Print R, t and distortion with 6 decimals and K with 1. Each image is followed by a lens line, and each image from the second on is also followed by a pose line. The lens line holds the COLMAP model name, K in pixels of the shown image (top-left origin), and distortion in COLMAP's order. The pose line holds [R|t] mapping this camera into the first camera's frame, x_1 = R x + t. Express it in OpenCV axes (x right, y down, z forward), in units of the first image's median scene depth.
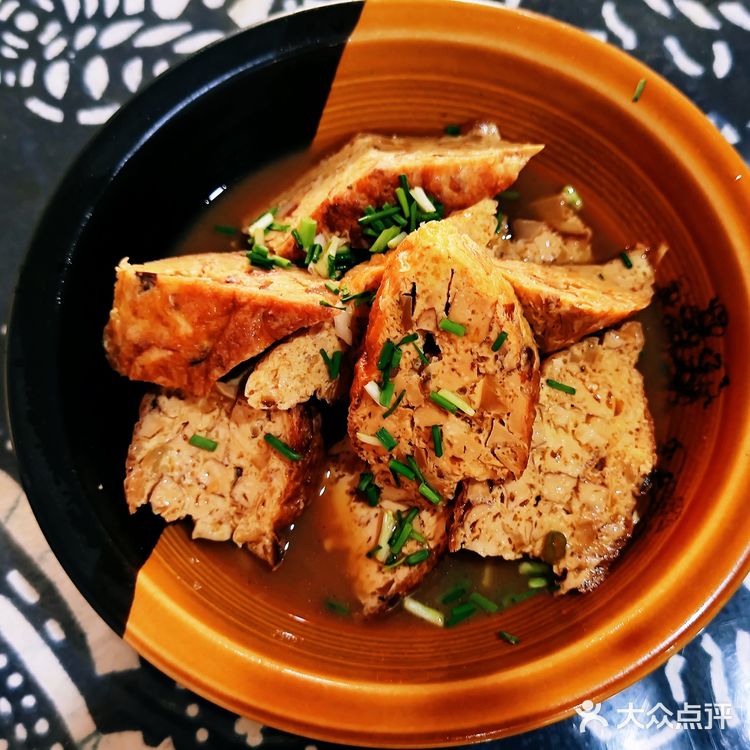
lens RADIAL K [[1131.7, 0, 375.0], [0, 1131.7, 375.0], [0, 0, 1]] dist [0.037685, -0.440986]
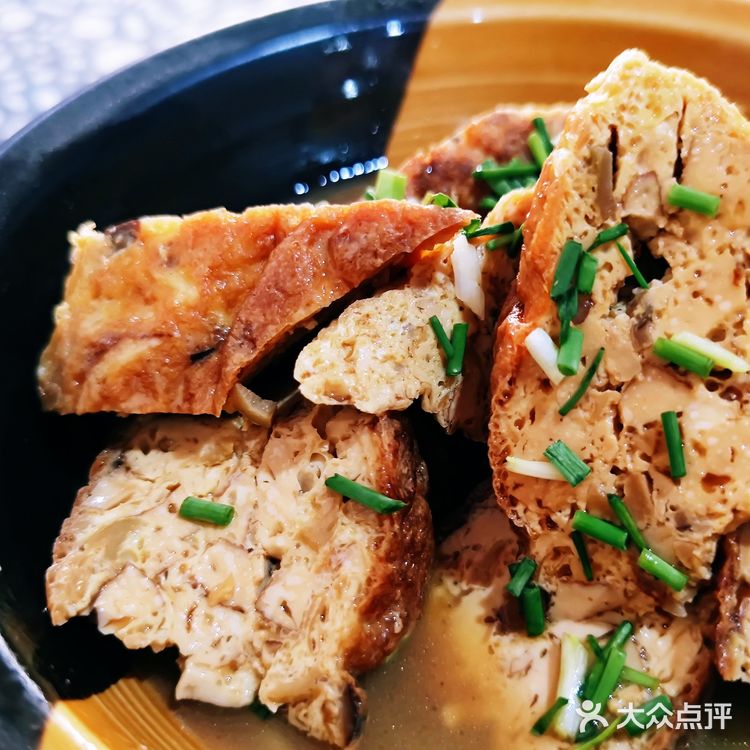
lens RADIAL K [[1131.7, 0, 375.0], [0, 1131.7, 375.0], [0, 0, 1]] dist [0.037685, -0.440986]
pose [[0.999746, -0.014158, 0.017512, -0.083393], [0.020358, 0.900620, -0.434129, 0.236257], [-0.009625, 0.434376, 0.900680, 0.508381]]
